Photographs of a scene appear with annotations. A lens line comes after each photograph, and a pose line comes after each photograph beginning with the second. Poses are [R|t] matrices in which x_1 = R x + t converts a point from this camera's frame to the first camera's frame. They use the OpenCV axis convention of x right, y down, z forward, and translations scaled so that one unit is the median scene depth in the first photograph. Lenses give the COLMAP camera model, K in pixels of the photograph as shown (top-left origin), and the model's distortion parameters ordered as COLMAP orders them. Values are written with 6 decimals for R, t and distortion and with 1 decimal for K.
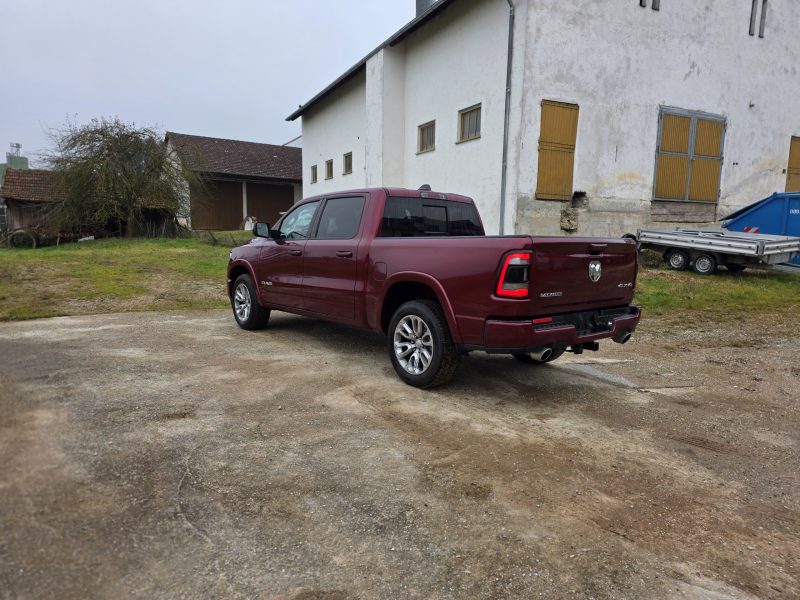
lens RADIAL K [[526.3, 0, 408.1], [0, 526.3, 298.9], [0, 0, 1]] dist [0.065963, -0.042141]
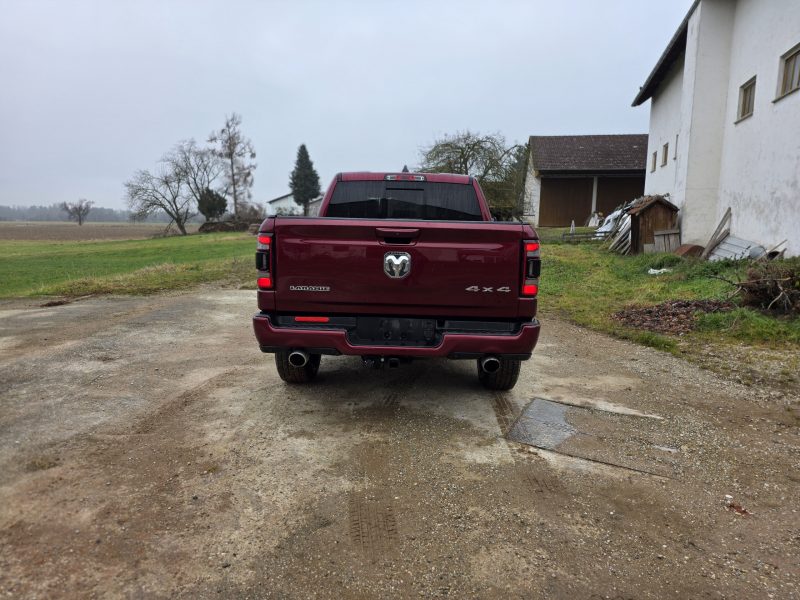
lens RADIAL K [[526.3, 0, 403.1], [0, 526.3, 294.2], [0, 0, 1]] dist [0.065963, -0.042141]
pose [[0.741242, 0.079942, -0.666461, 0.798530], [-0.083479, 0.996153, 0.026644, -0.028843], [0.666027, 0.035886, 0.745064, 0.418595]]
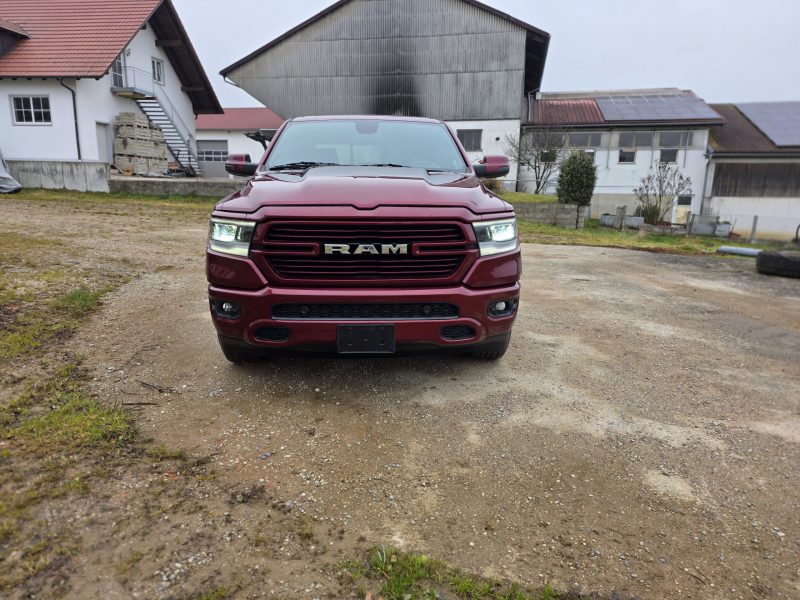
lens RADIAL K [[526.3, 0, 396.0], [0, 526.3, 287.4], [0, 0, 1]] dist [0.065963, -0.042141]
pose [[-0.783170, -0.146532, 0.604296, -0.852635], [0.048979, 0.954280, 0.294875, -0.263799], [-0.619876, 0.260535, -0.740186, 2.259329]]
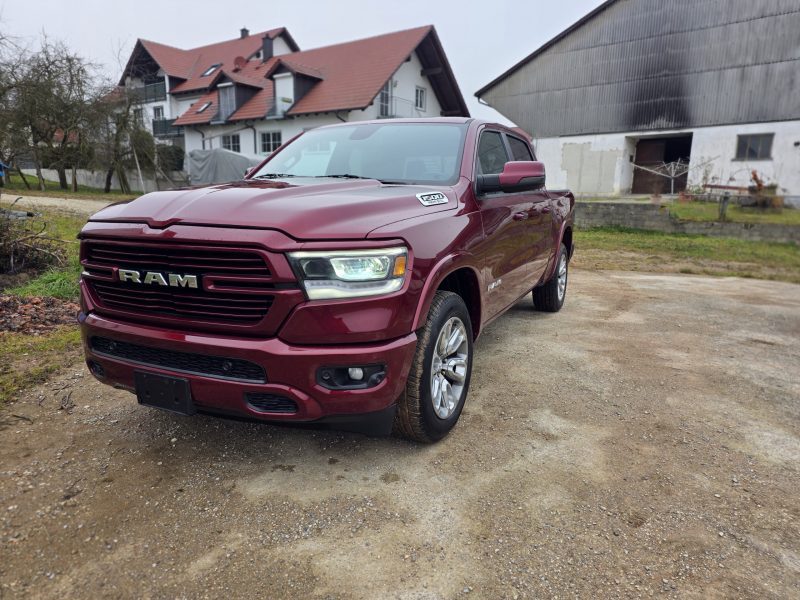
lens RADIAL K [[526.3, 0, 412.1], [0, 526.3, 294.3], [0, 0, 1]] dist [0.065963, -0.042141]
pose [[-0.412630, -0.188733, 0.891132, -0.978050], [0.085428, 0.965970, 0.244140, -0.214671], [-0.906884, 0.176867, -0.382465, 1.810307]]
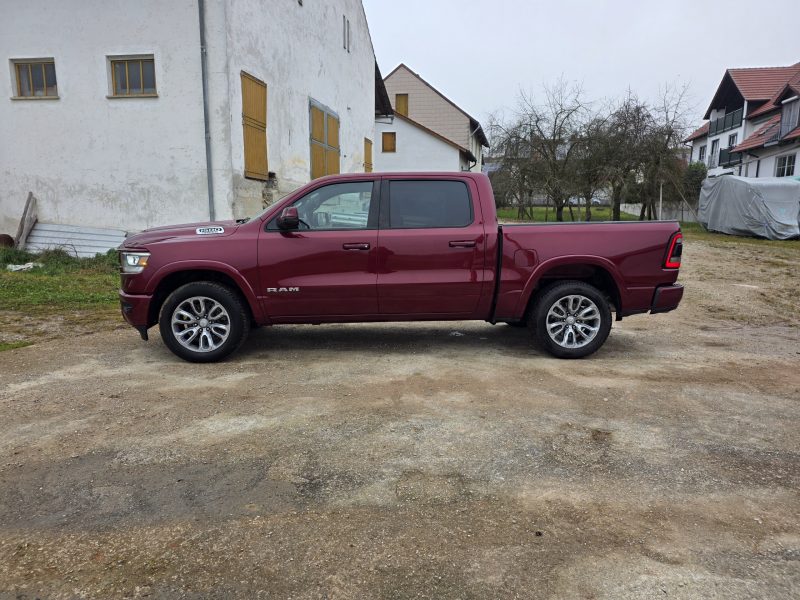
lens RADIAL K [[526.3, 0, 407.8], [0, 526.3, 303.4], [0, 0, 1]] dist [0.065963, -0.042141]
pose [[0.607745, -0.138541, 0.781954, -1.061421], [0.099014, 0.990201, 0.098482, -0.094351], [-0.787935, 0.017573, 0.615507, 0.584062]]
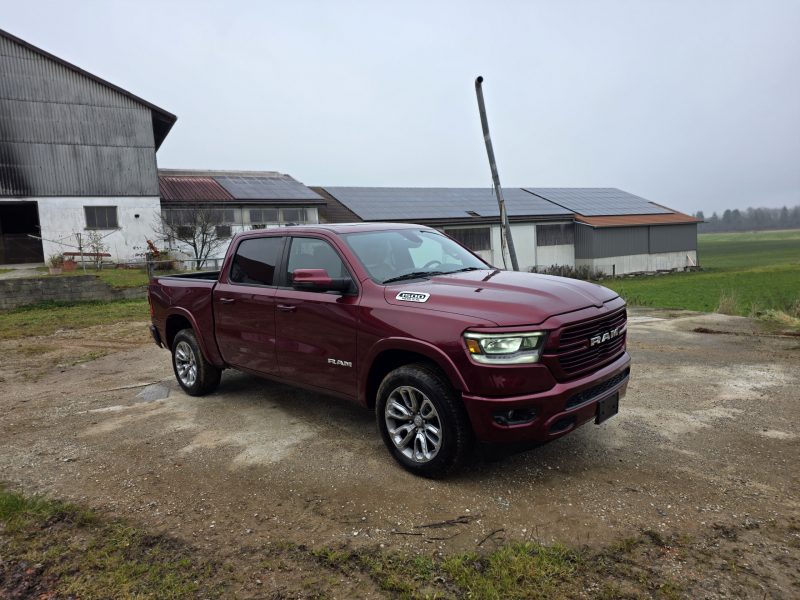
lens RADIAL K [[526.3, 0, 394.7], [0, 526.3, 288.1], [0, 0, 1]] dist [0.065963, -0.042141]
pose [[-0.995763, 0.045087, -0.080139, -0.098095], [0.027984, 0.978786, 0.202967, -0.369309], [0.087590, 0.199865, -0.975901, 2.551356]]
